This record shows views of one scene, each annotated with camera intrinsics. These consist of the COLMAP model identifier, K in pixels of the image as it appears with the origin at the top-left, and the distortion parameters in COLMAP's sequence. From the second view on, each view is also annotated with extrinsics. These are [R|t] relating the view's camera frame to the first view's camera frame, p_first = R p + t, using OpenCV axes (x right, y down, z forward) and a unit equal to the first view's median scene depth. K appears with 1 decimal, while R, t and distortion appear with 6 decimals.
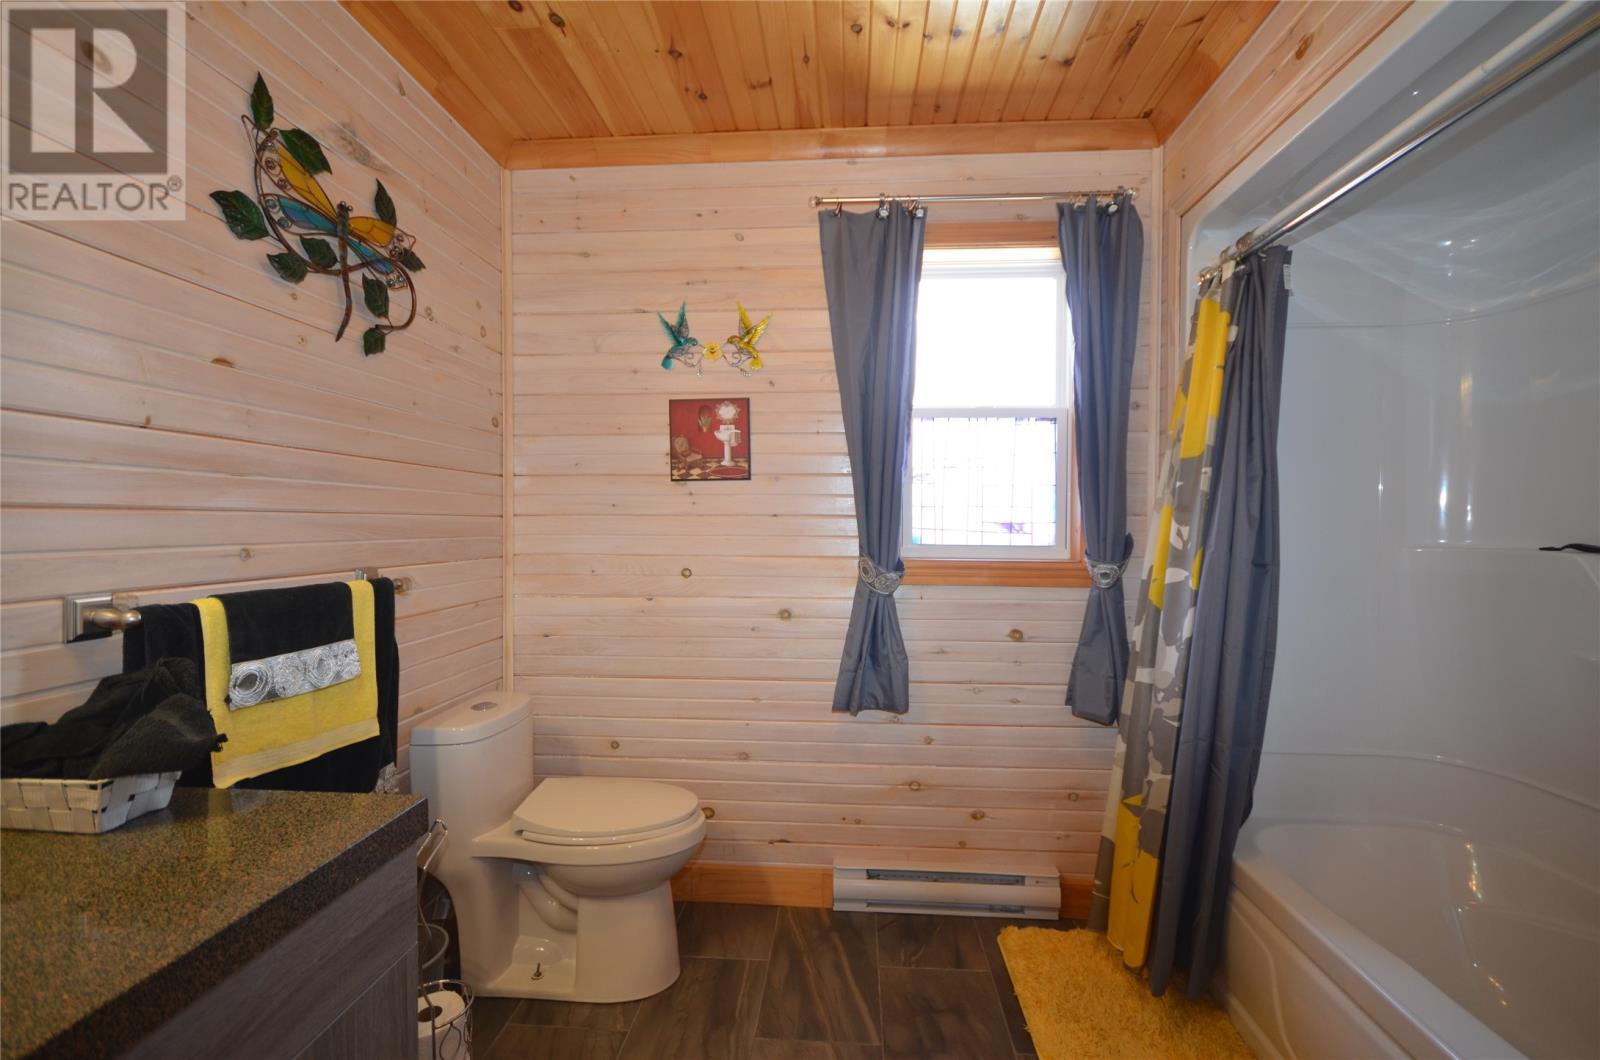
lens RADIAL K [[722.9, 0, 811.1], [0, 722.9, 532.3], [0, 0, 1]] dist [0.002336, -0.002534]
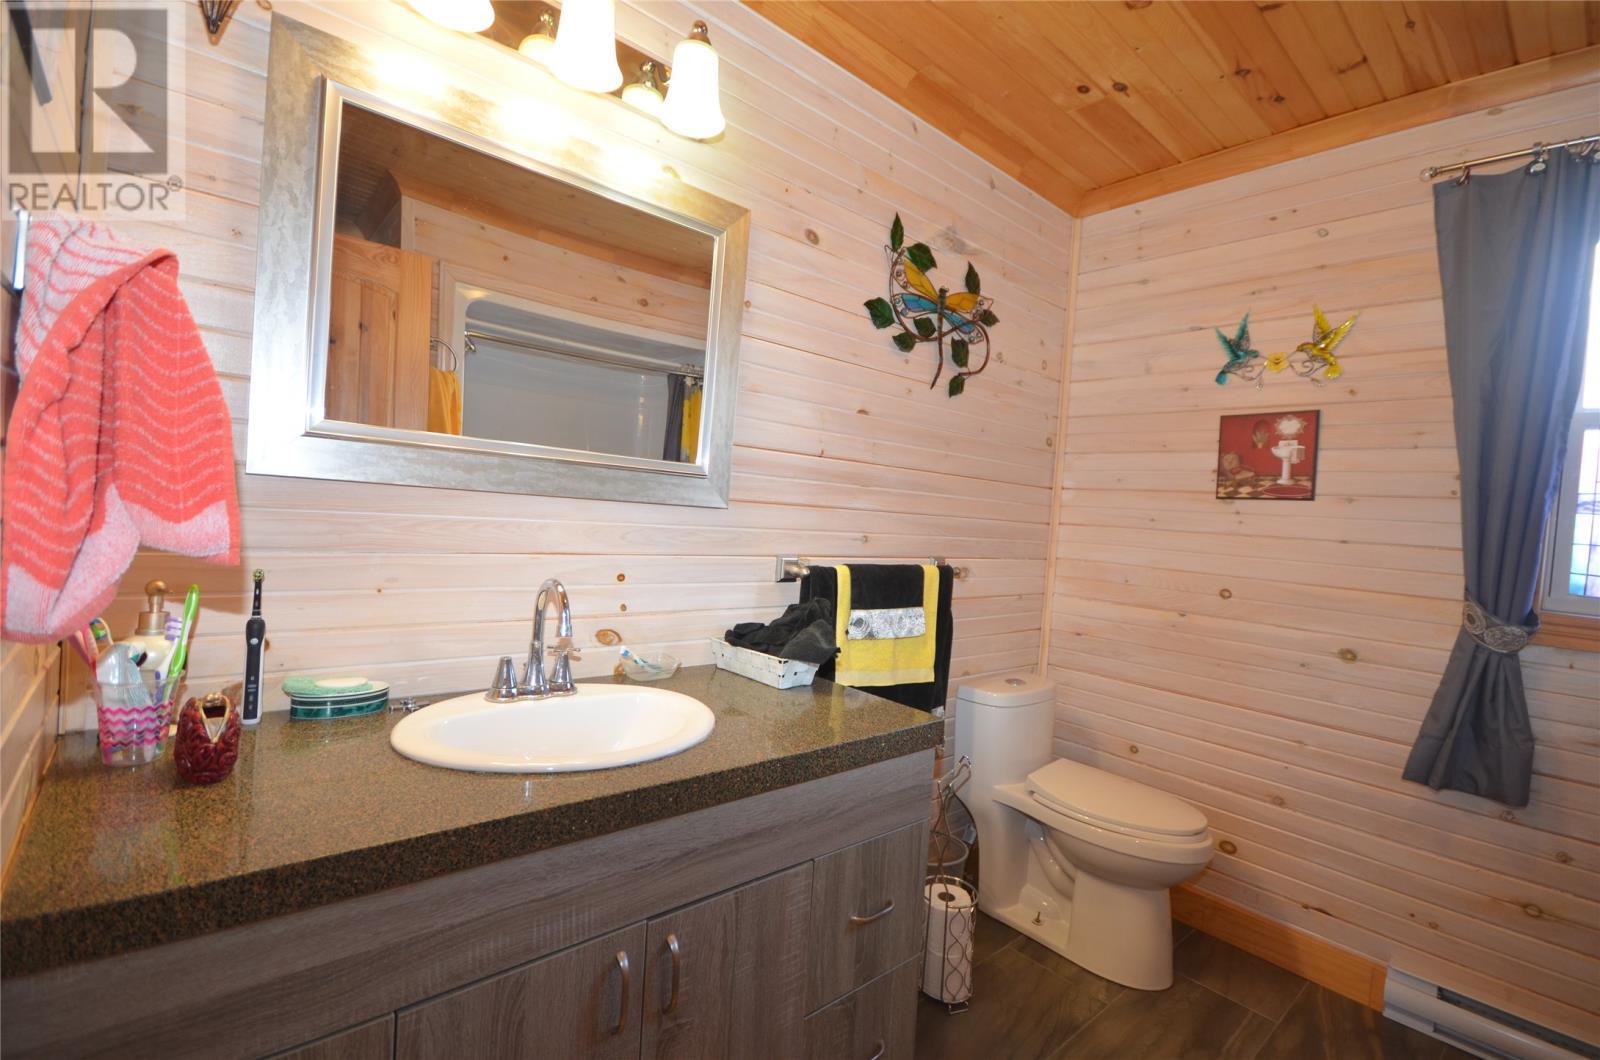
lens RADIAL K [[722.9, 0, 797.4], [0, 722.9, 530.6], [0, 0, 1]] dist [0.002336, -0.002534]
pose [[0.705282, 0.066621, -0.705789, 0.110738], [-0.075439, 0.996975, 0.018722, -0.003394], [0.704901, 0.040040, 0.708174, -0.100910]]
